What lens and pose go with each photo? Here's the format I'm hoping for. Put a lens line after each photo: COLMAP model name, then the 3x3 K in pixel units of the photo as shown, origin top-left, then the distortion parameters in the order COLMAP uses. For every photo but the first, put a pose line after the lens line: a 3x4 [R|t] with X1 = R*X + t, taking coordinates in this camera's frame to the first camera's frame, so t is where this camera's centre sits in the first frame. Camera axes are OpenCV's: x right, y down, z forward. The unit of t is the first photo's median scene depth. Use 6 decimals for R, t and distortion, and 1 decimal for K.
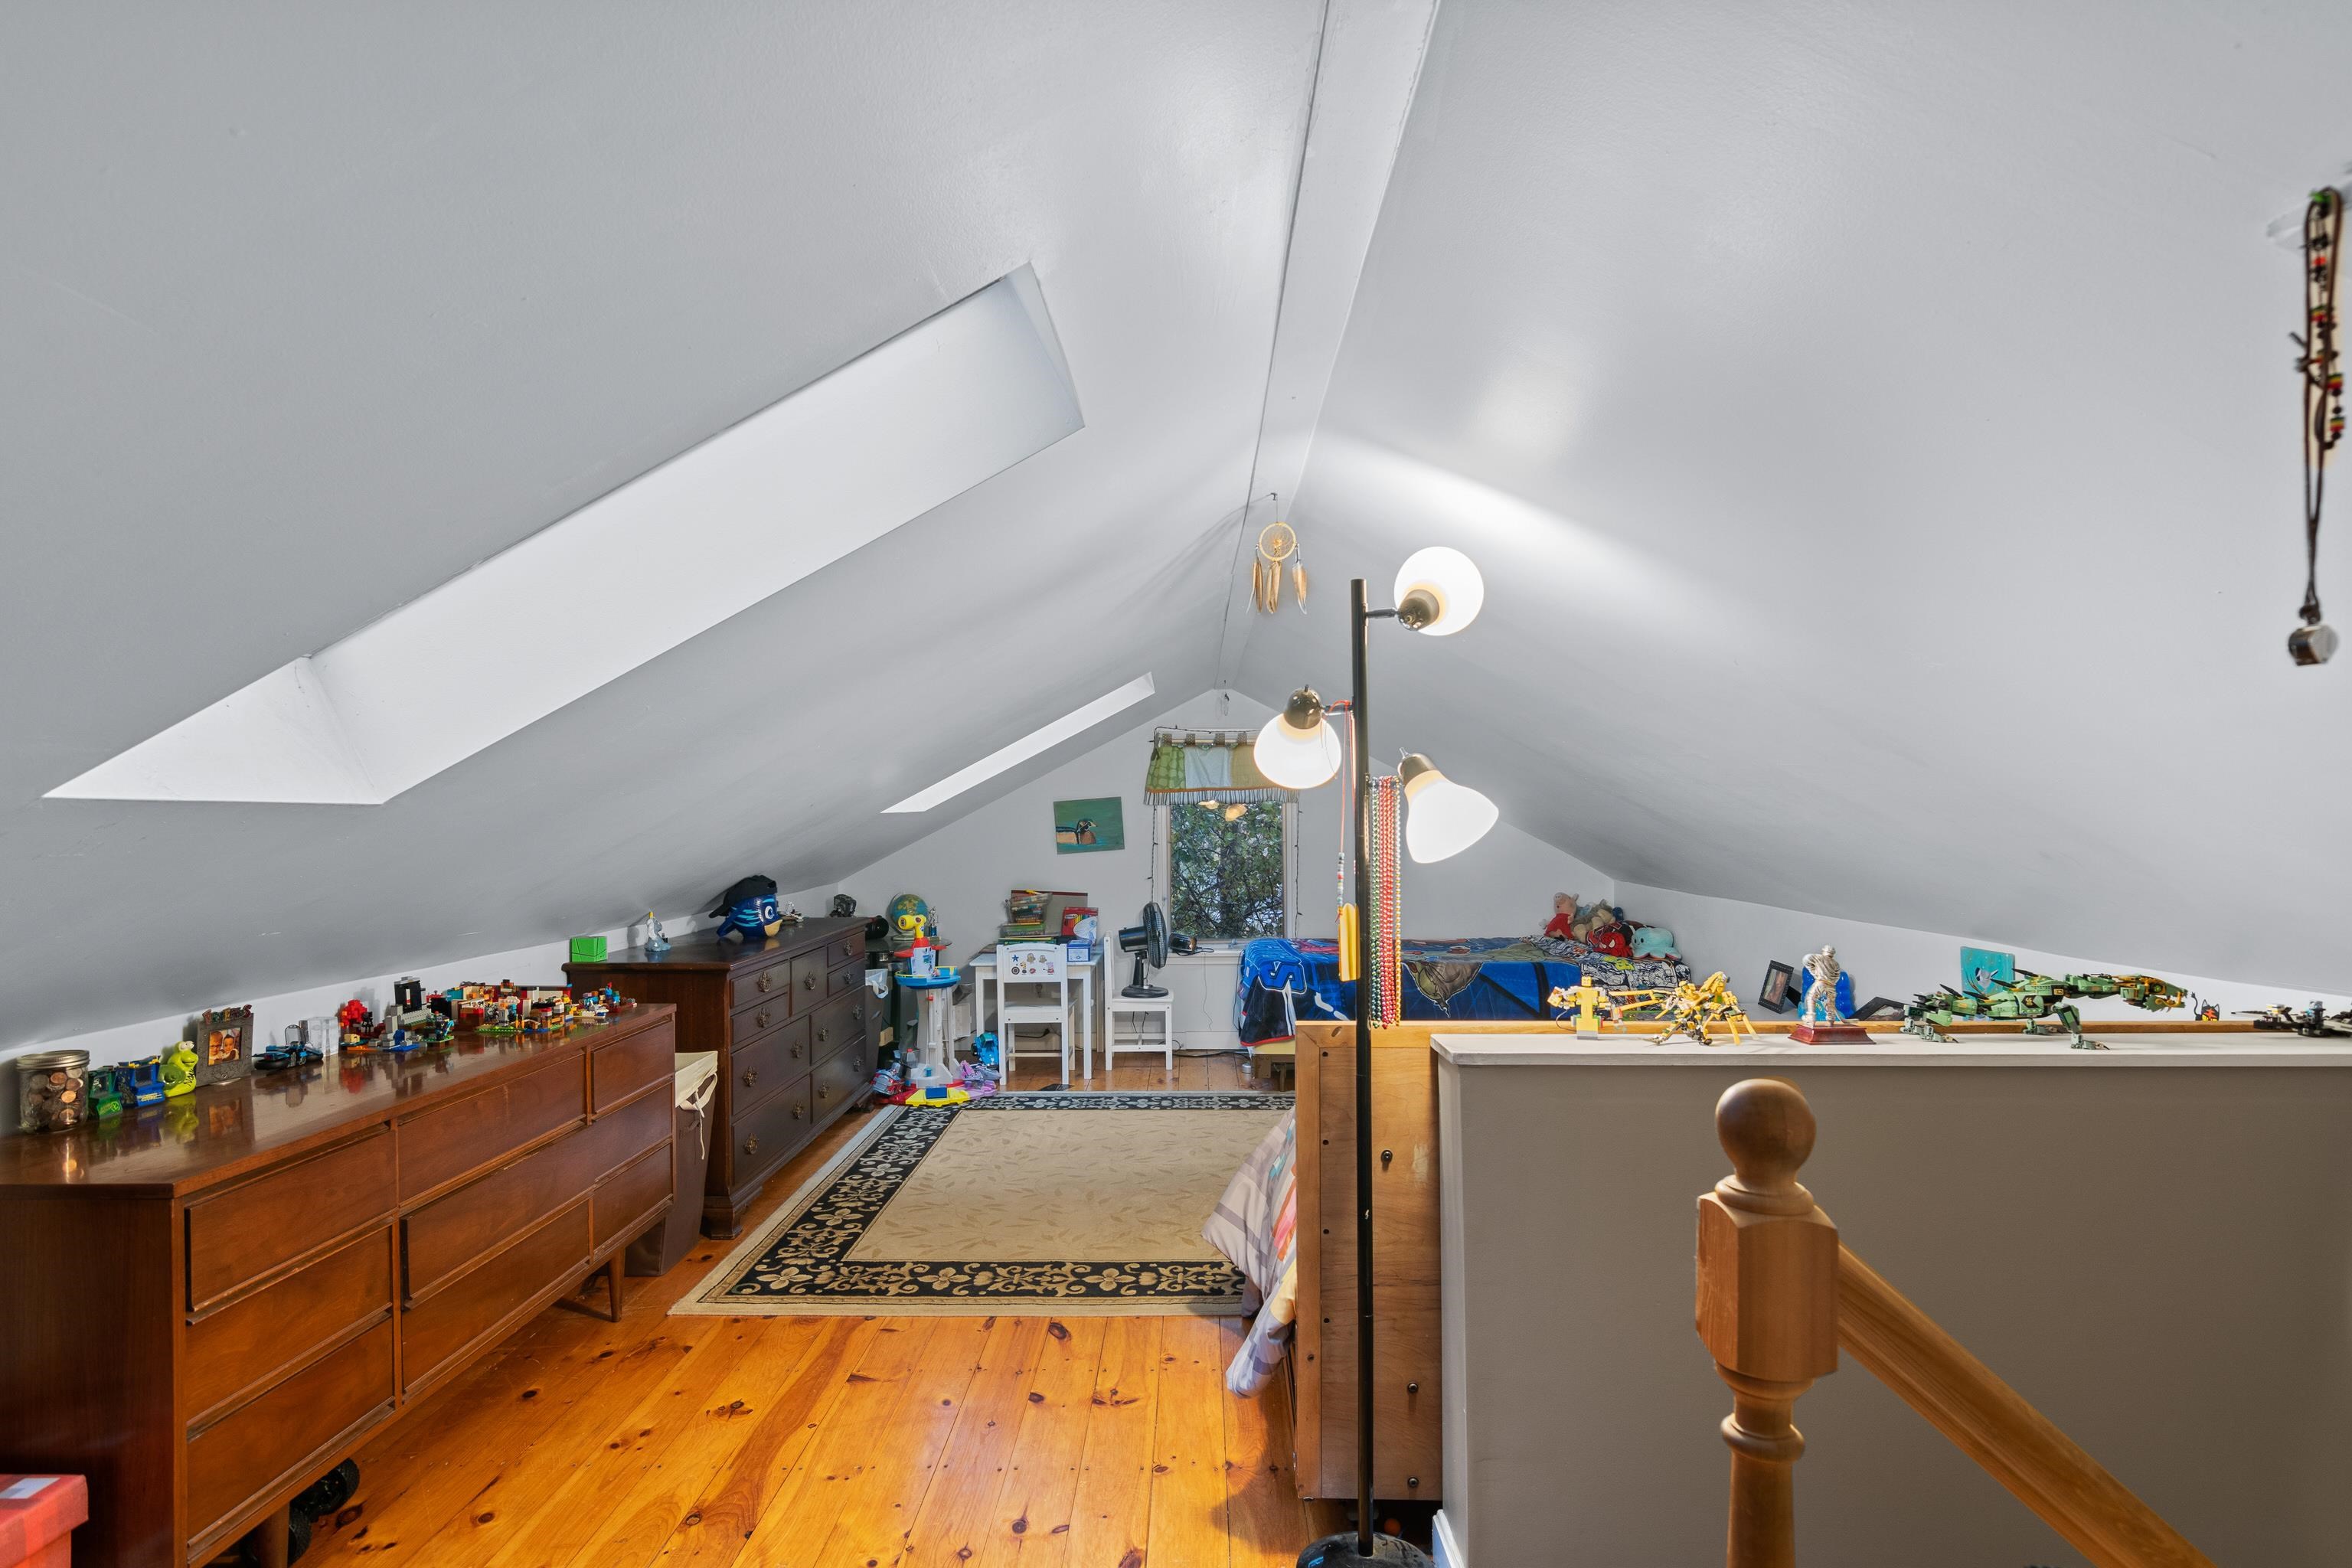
lens RADIAL K [[1206.9, 0, 1157.4], [0, 1206.9, 791.2], [0, 0, 1]] dist [-0.002696, 0.002054]
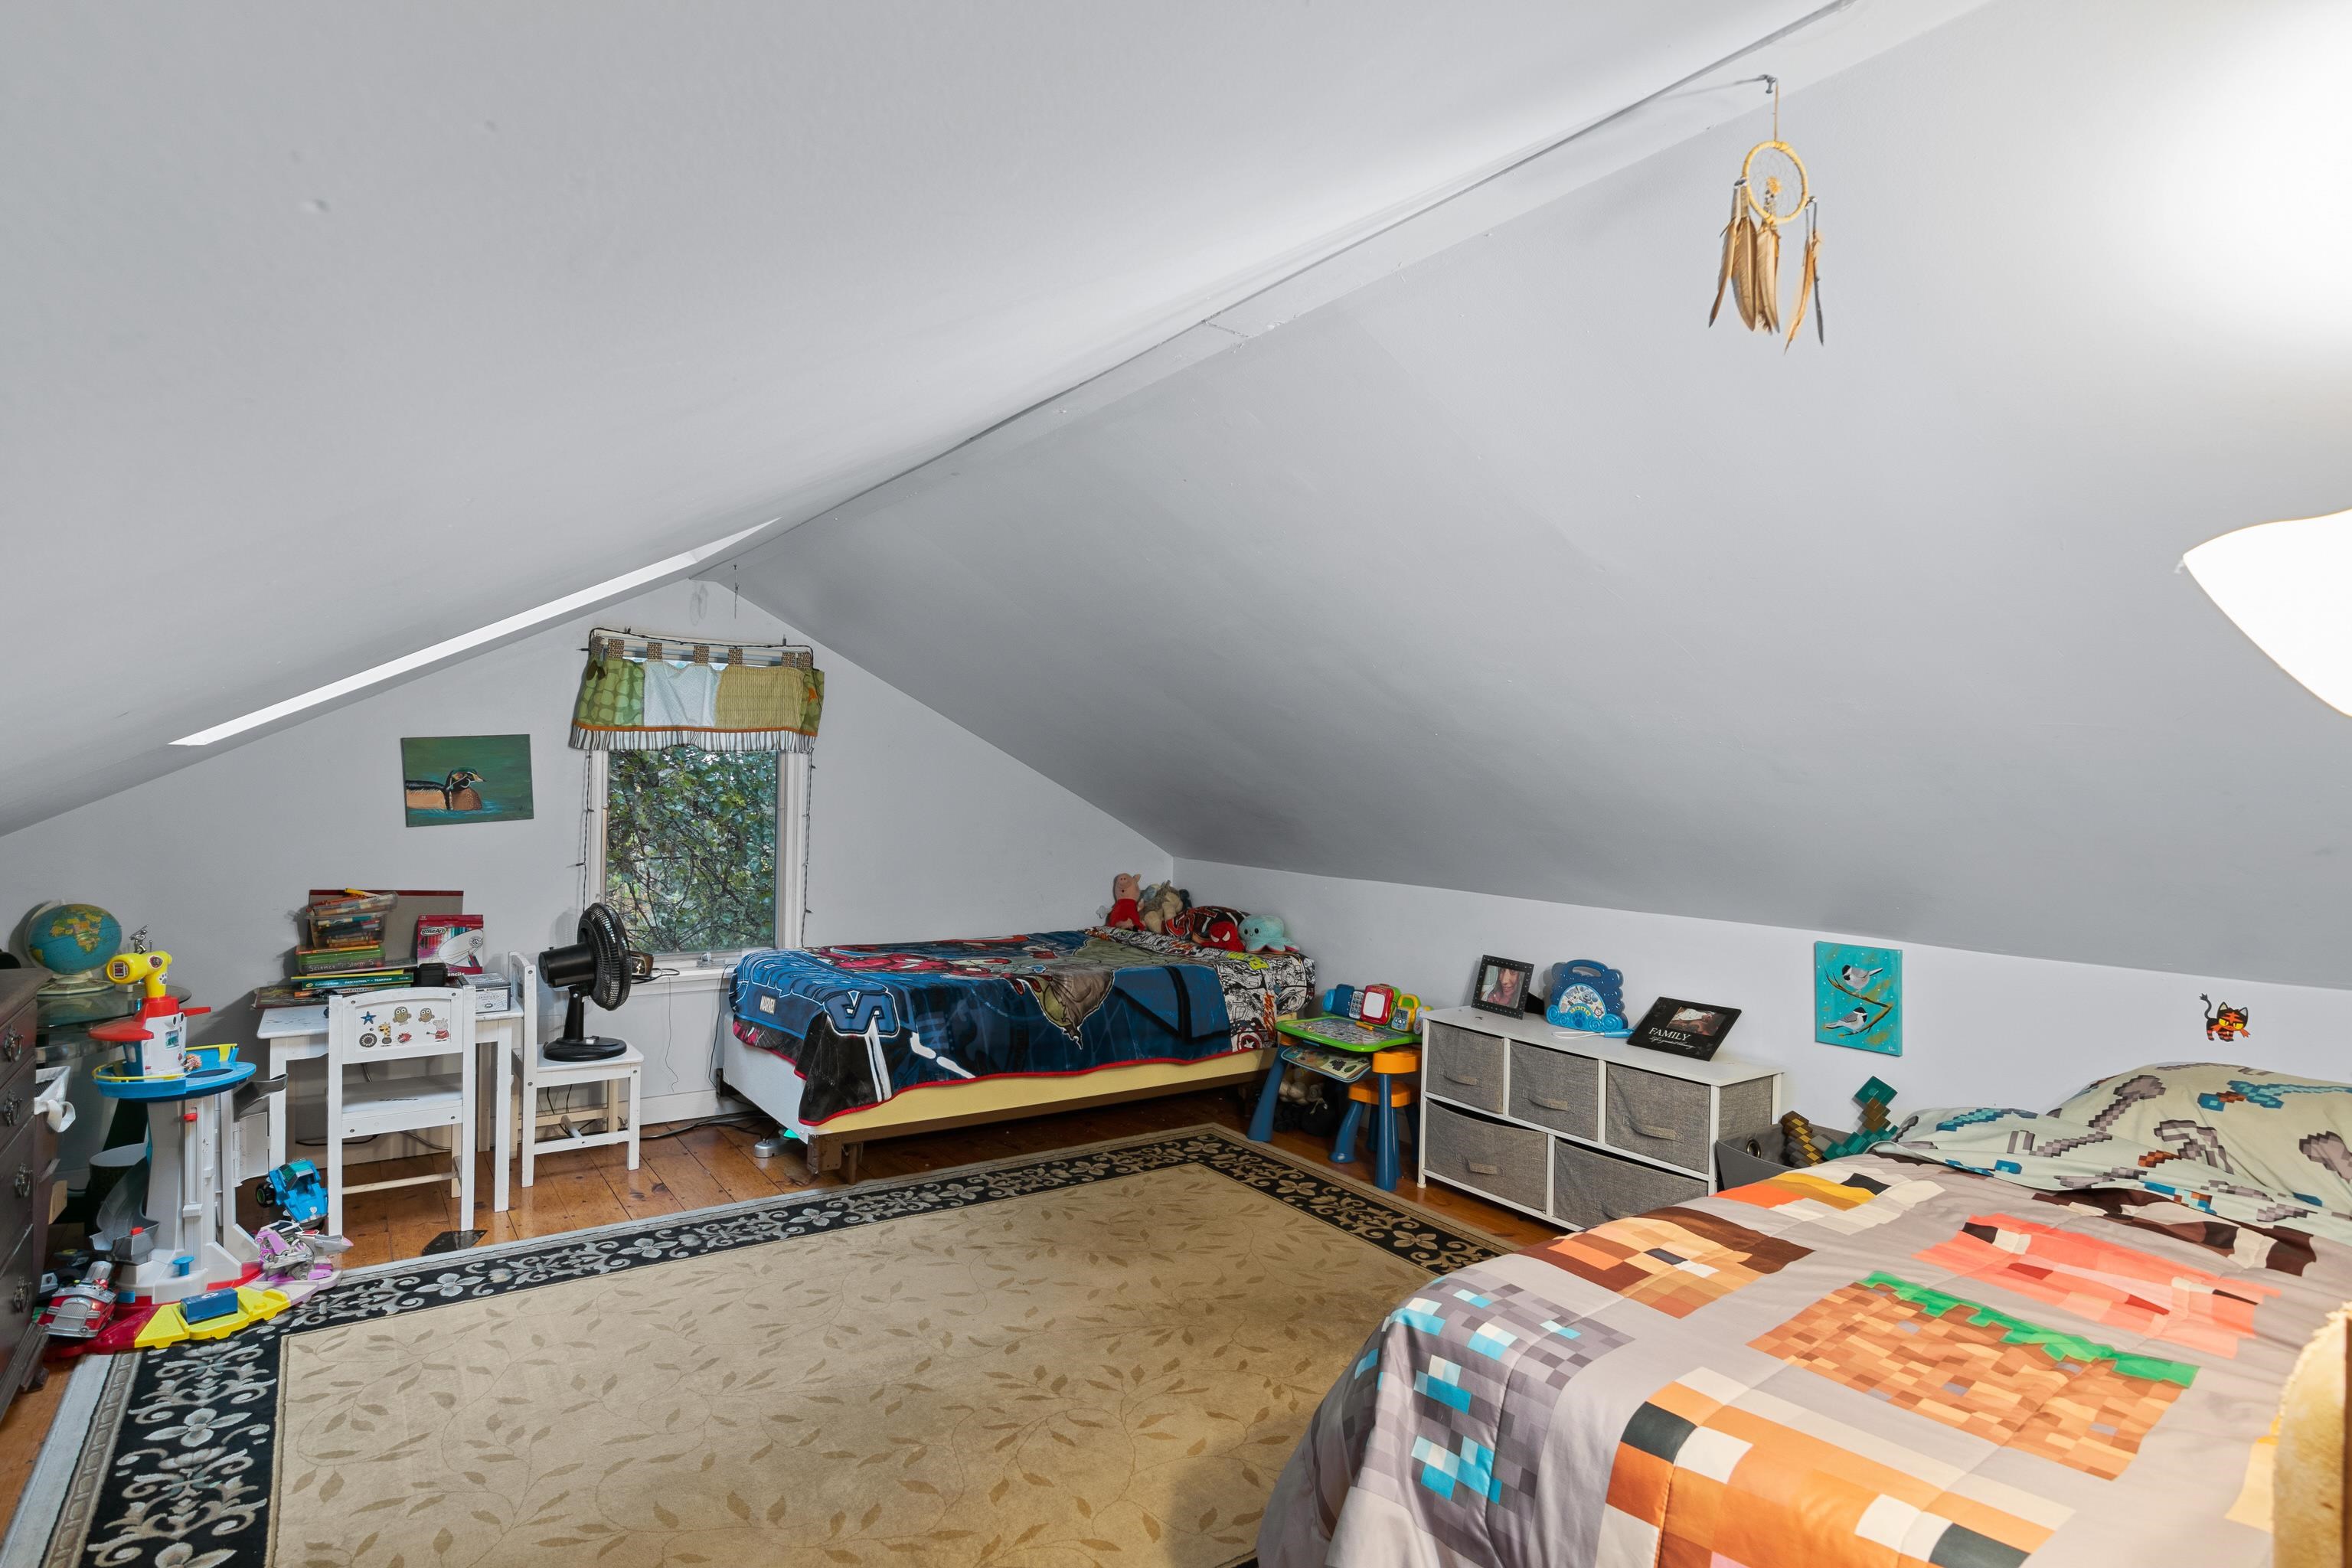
lens RADIAL K [[1247.4, 0, 1176.5], [0, 1247.4, 765.0], [0, 0, 1]] dist [-0.002159, 0.002183]
pose [[0.811741, 0.028617, 0.583316, -0.169106], [-0.035272, 0.999378, 0.000055, 0.010632], [-0.582952, -0.020619, 0.812245, 0.356054]]
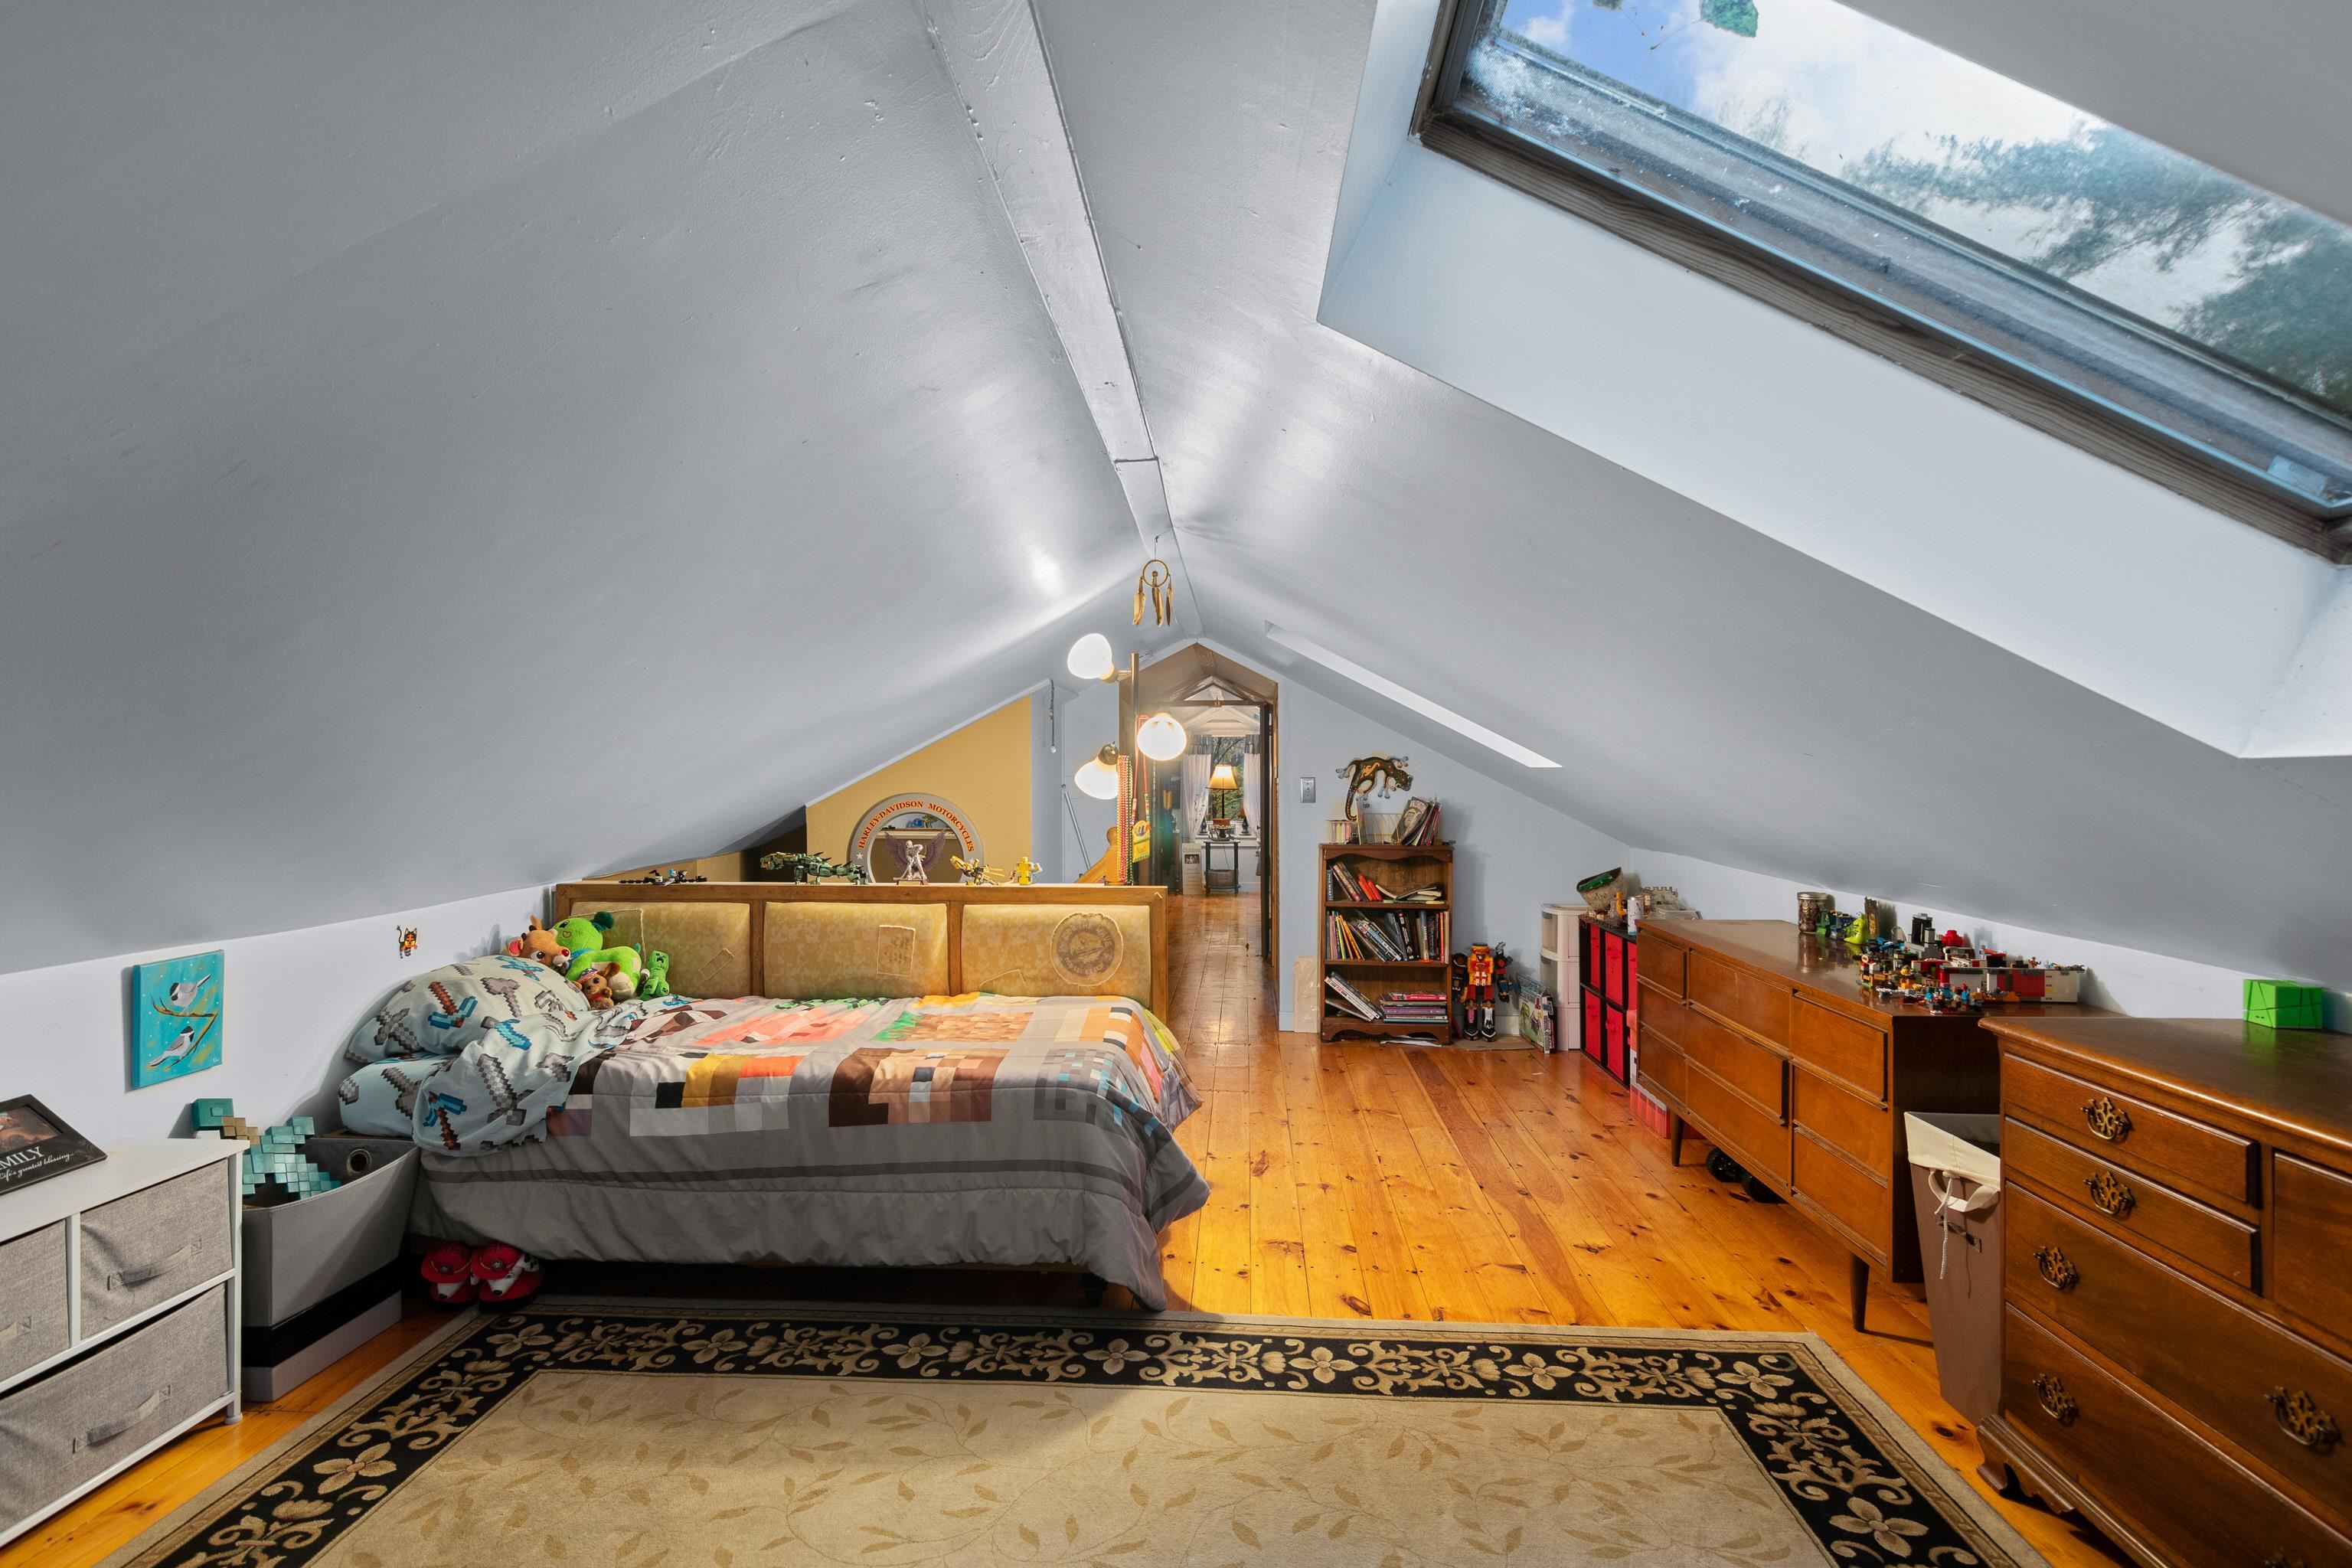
lens RADIAL K [[1211.5, 0, 1166.2], [0, 1211.5, 883.7], [0, 0, 1]] dist [0.000062, 0.000343]
pose [[-0.999390, 0.005699, 0.034461, 0.021260], [0.008098, 0.997523, 0.069880, 0.023446], [-0.033977, 0.070117, -0.996960, 1.129452]]
